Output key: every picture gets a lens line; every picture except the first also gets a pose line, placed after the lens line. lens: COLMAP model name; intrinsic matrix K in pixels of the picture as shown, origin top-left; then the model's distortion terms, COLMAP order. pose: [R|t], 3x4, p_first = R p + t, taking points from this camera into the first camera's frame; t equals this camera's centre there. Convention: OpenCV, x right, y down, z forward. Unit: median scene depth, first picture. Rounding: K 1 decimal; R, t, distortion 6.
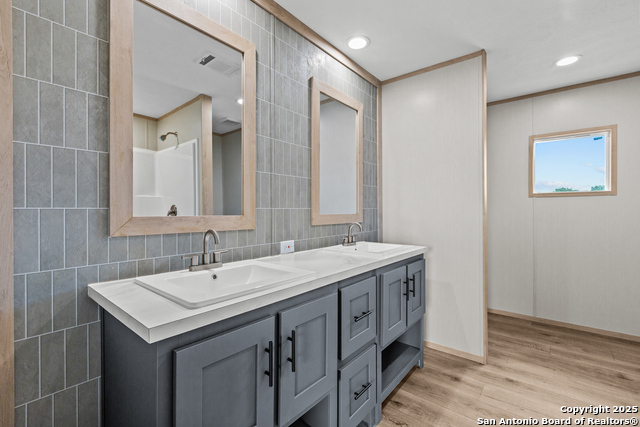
lens RADIAL K [[284.5, 0, 317.9], [0, 284.5, 210.8], [0, 0, 1]] dist [0.000553, 0.000675]
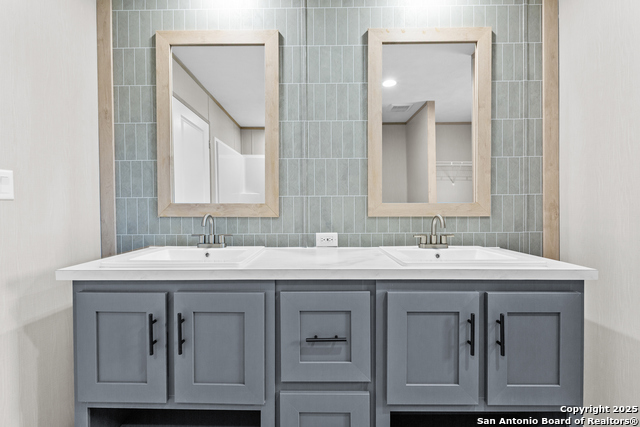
lens RADIAL K [[284.5, 0, 317.9], [0, 284.5, 210.8], [0, 0, 1]] dist [0.000553, 0.000675]
pose [[0.629680, 0.008283, -0.776810, 0.597796], [0.002948, 0.999910, 0.013052, 0.027775], [0.776849, -0.010509, 0.629600, 0.450889]]
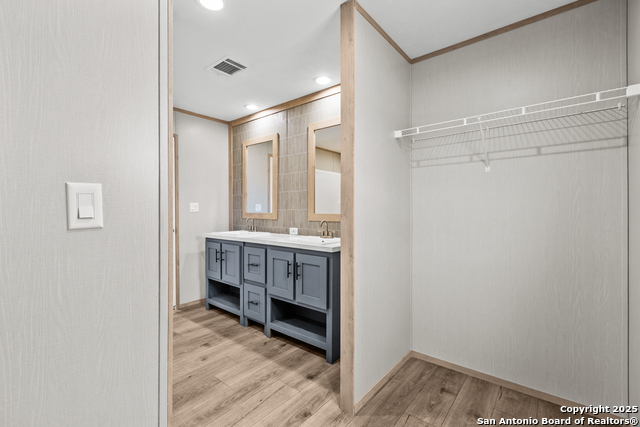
lens RADIAL K [[284.5, 0, 317.9], [0, 284.5, 210.8], [0, 0, 1]] dist [0.000553, 0.000675]
pose [[0.003974, -0.000202, -0.999992, 1.789395], [-0.002508, 0.999997, -0.000212, -0.001058], [0.999989, 0.002509, 0.003974, 1.218817]]
